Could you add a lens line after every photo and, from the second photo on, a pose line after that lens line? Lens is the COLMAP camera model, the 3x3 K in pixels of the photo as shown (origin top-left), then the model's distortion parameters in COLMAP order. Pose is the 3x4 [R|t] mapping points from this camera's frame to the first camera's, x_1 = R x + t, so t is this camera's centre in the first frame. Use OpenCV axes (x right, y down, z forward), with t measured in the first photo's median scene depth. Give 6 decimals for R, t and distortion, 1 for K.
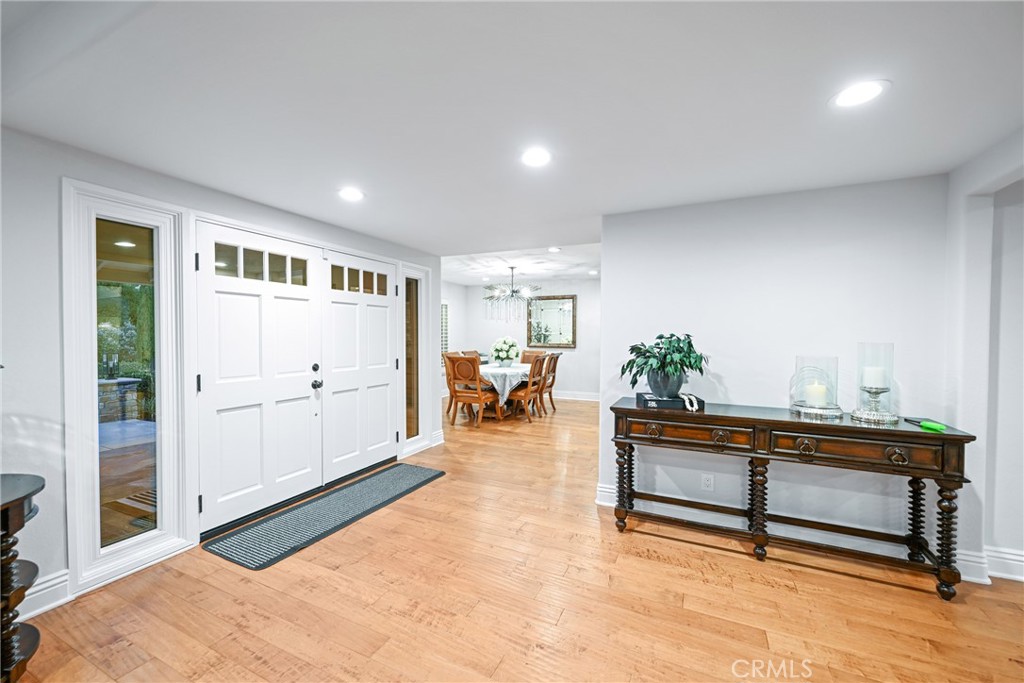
lens RADIAL K [[407.8, 0, 512.0], [0, 407.8, 341.5], [0, 0, 1]] dist [-0.002456, -0.000358]
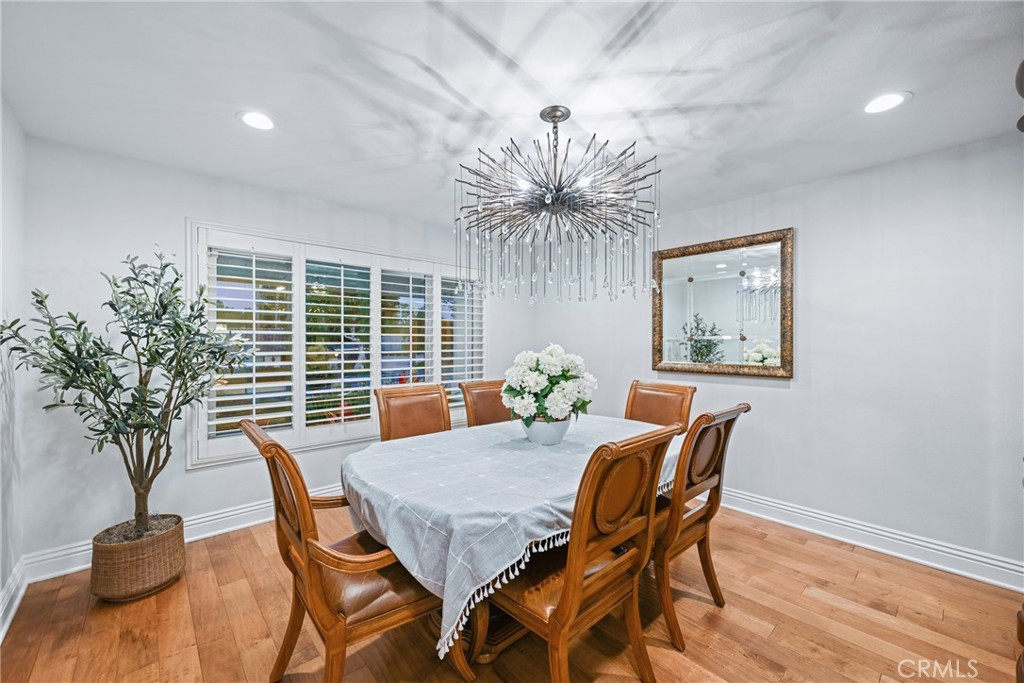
lens RADIAL K [[407.8, 0, 512.0], [0, 407.8, 341.5], [0, 0, 1]] dist [-0.002456, -0.000358]
pose [[0.920481, -0.001390, -0.390785, 0.083416], [-0.005939, 0.999828, -0.017545, -0.009926], [0.390742, 0.018471, 0.920315, 0.682802]]
